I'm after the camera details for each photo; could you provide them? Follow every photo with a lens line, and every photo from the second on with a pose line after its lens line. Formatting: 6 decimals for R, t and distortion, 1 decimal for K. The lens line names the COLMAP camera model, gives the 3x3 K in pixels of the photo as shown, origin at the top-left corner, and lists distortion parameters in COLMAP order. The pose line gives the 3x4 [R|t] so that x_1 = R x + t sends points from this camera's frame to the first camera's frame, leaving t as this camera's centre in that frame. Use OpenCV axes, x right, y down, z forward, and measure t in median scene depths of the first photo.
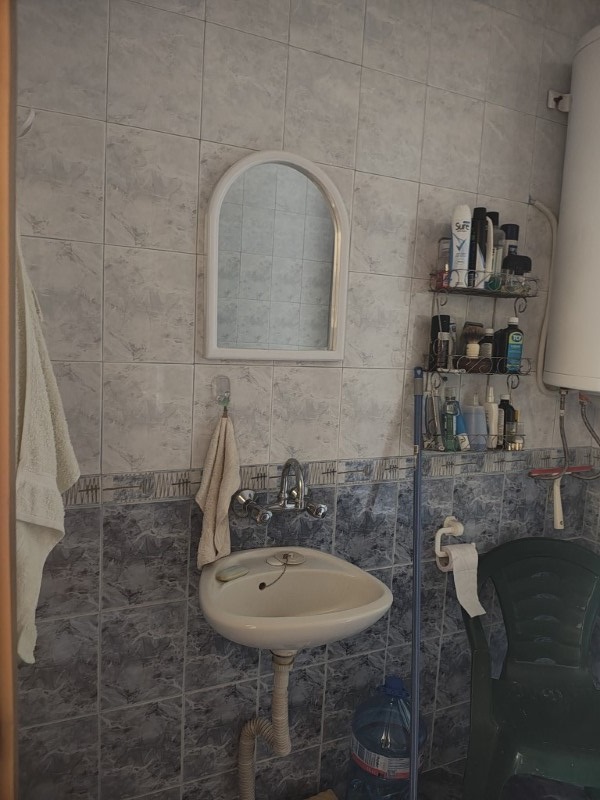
lens RADIAL K [[601.6, 0, 300.0], [0, 601.6, 400.0], [0, 0, 1]] dist [0.066358, -0.134377]
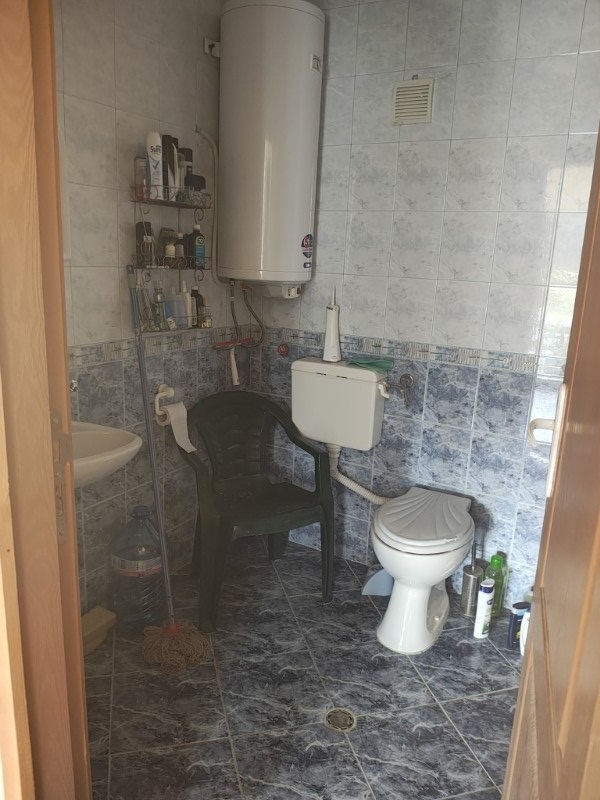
lens RADIAL K [[601.6, 0, 300.0], [0, 601.6, 400.0], [0, 0, 1]] dist [0.066358, -0.134377]
pose [[0.835635, -0.143900, 0.530101, -0.204517], [0.063151, 0.983844, 0.167523, 0.030711], [-0.545643, -0.106512, 0.831222, -0.242697]]
